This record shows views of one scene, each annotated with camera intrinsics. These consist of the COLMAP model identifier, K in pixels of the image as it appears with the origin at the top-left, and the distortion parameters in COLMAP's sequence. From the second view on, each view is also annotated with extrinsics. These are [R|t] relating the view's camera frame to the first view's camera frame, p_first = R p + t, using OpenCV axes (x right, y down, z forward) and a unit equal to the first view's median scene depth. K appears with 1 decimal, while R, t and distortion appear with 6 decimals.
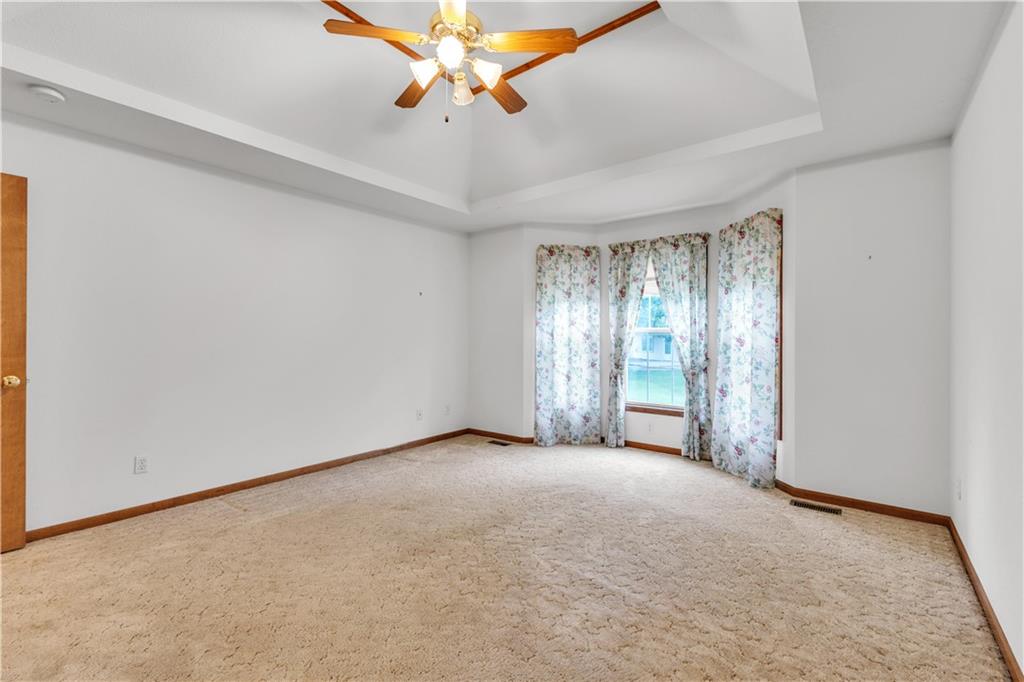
lens RADIAL K [[442.1, 0, 512.0], [0, 442.1, 337.1], [0, 0, 1]] dist [-0.001220, -0.000188]
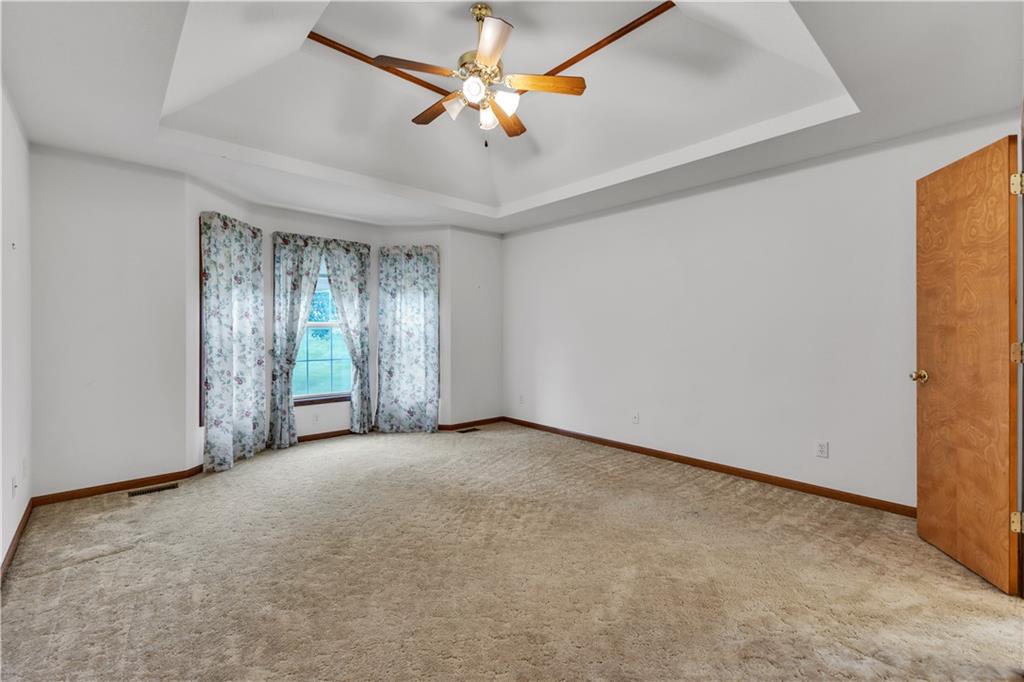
lens RADIAL K [[442.1, 0, 512.0], [0, 442.1, 337.1], [0, 0, 1]] dist [-0.001220, -0.000188]
pose [[0.156367, -0.015829, 0.987572, -0.658230], [0.001134, 0.999874, 0.015846, -0.001865], [-0.987698, -0.001357, 0.156365, 0.390242]]
